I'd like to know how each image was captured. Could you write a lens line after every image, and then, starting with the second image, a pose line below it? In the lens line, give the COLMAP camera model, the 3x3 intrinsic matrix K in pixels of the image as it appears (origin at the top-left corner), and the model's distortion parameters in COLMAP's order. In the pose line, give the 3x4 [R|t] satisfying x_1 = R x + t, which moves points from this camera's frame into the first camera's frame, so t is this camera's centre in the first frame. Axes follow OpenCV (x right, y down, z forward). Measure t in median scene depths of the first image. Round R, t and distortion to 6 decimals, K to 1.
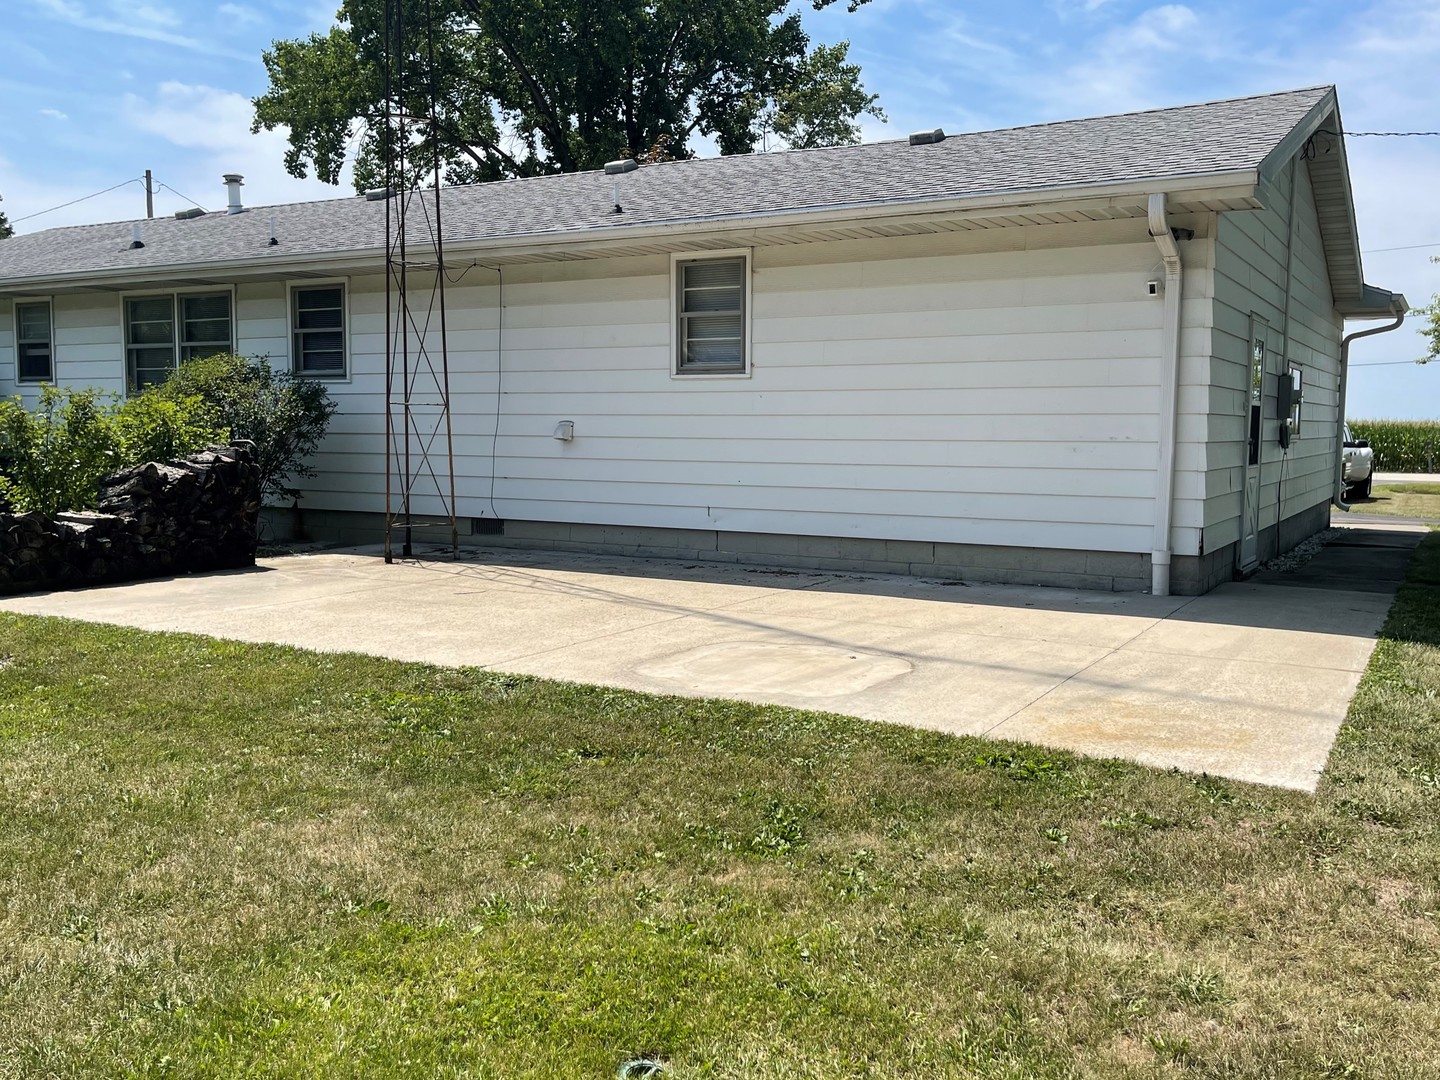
lens RADIAL K [[1301.8, 0, 720.0], [0, 1301.8, 540.0], [0, 0, 1]] dist [0.079872, -0.217705]
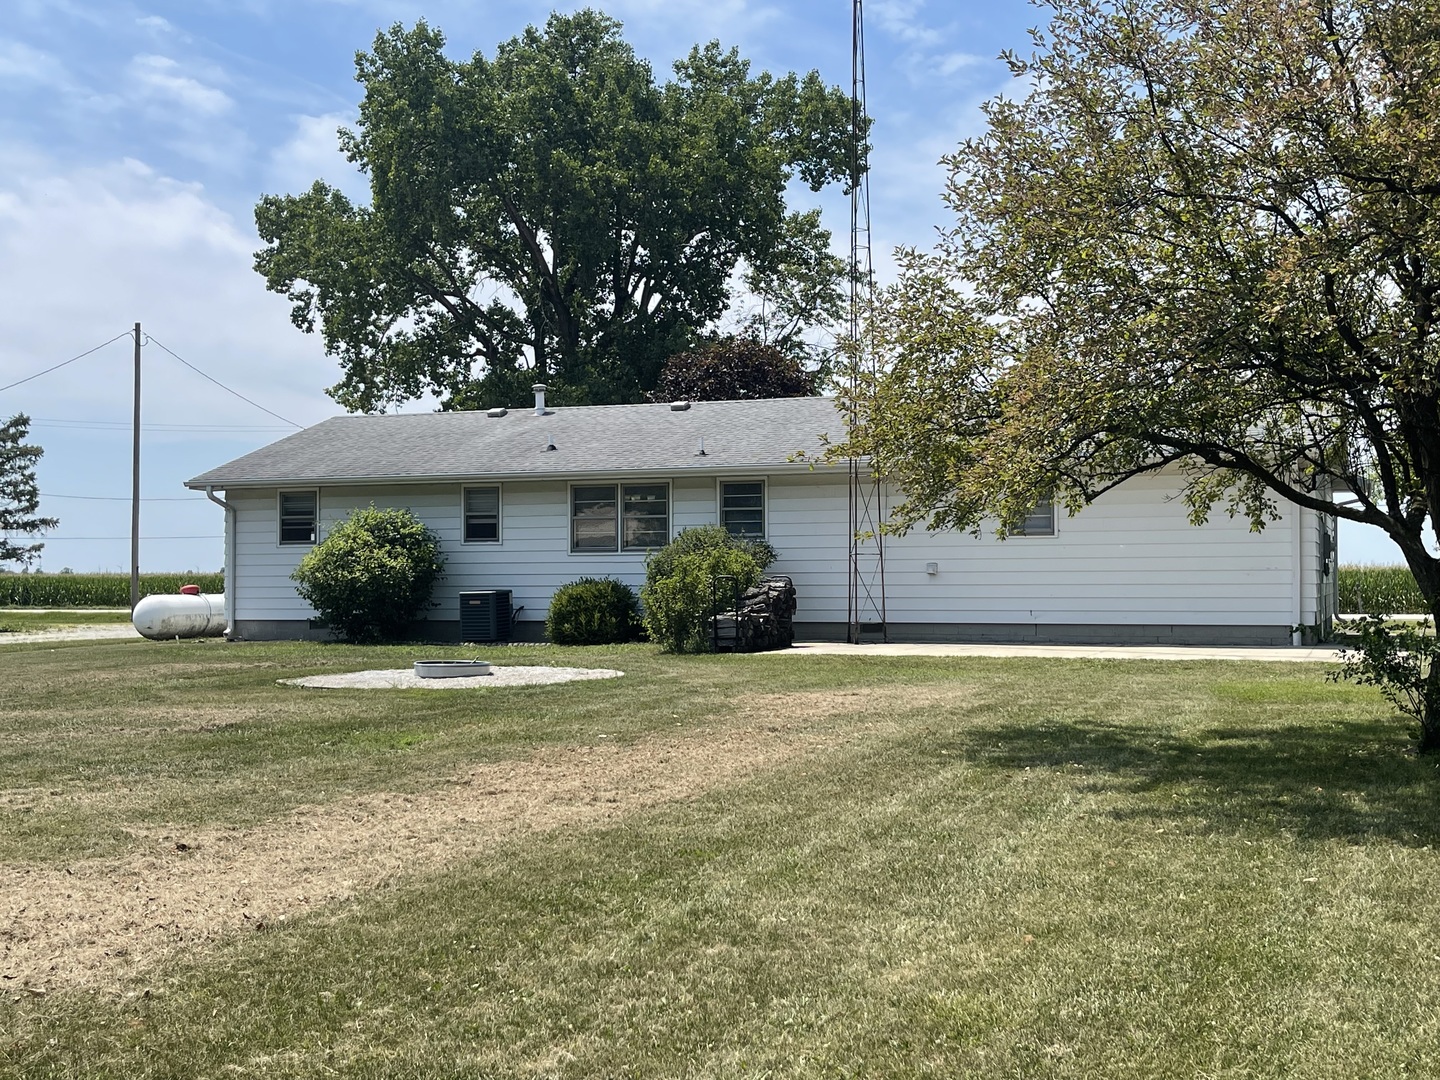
lens RADIAL K [[1750.6, 0, 730.3], [0, 1750.6, 540.5], [0, 0, 1]] dist [0.075989, -0.200028]
pose [[0.986846, -0.000112, 0.161664, -0.293949], [0.018206, 0.993716, -0.110443, 0.049254], [-0.160635, 0.111933, 0.980646, -0.478735]]
